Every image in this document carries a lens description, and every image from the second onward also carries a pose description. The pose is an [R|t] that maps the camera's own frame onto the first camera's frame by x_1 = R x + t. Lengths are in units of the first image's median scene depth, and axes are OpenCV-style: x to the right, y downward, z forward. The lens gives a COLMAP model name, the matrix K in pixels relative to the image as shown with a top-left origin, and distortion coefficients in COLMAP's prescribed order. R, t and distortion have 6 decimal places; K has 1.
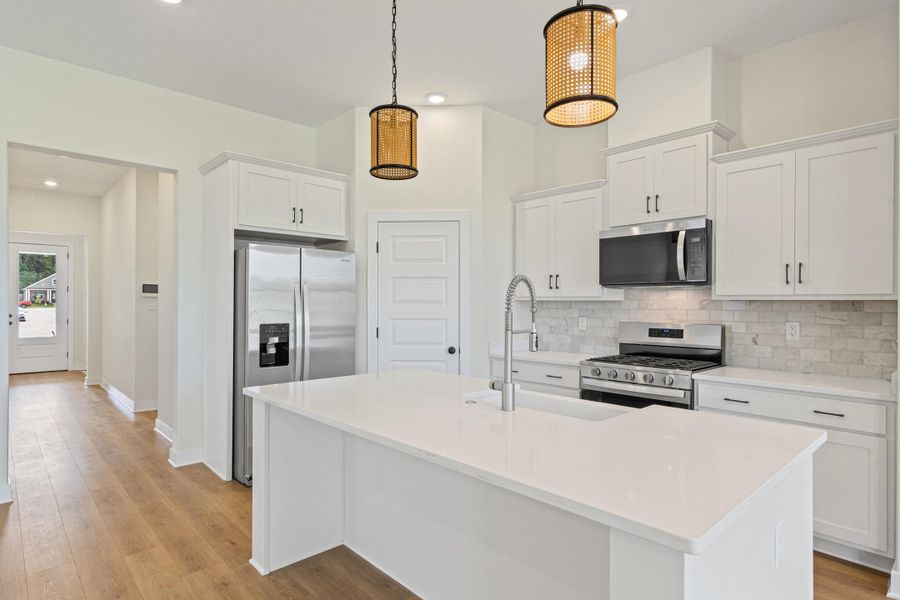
lens RADIAL K [[494.6, 0, 450.0], [0, 494.6, 300.0], [0, 0, 1]] dist [-0.001432, -0.000556]
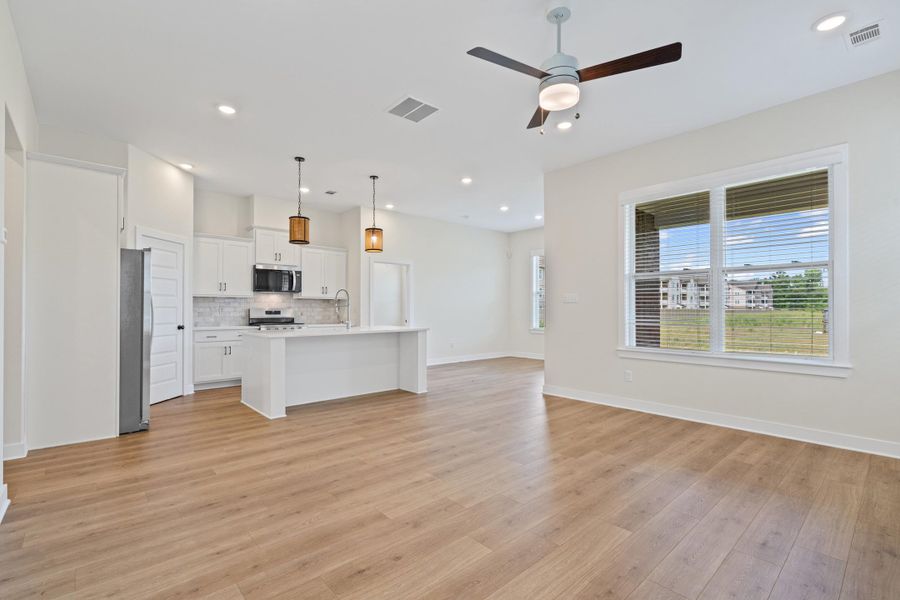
lens RADIAL K [[399.5, 0, 450.8], [0, 399.5, 309.5], [0, 0, 1]] dist [-0.000602, -0.000023]
pose [[-0.002591, -0.000282, 0.999997, -1.414496], [0.000557, 1.000000, 0.000283, 0.052569], [-0.999996, 0.000557, -0.002591, 0.178246]]
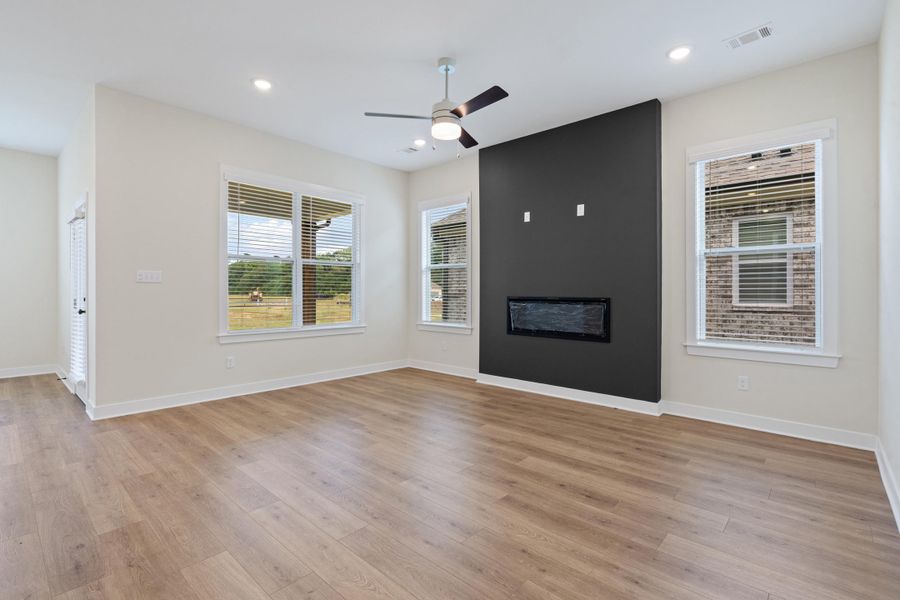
lens RADIAL K [[415.3, 0, 437.2], [0, 415.3, 286.0], [0, 0, 1]] dist [-0.000044, -0.004816]
pose [[-0.997072, -0.006540, -0.076184, -0.665959], [-0.005024, 0.999786, -0.020078, 0.059023], [0.076299, -0.019637, -0.996892, 0.894557]]
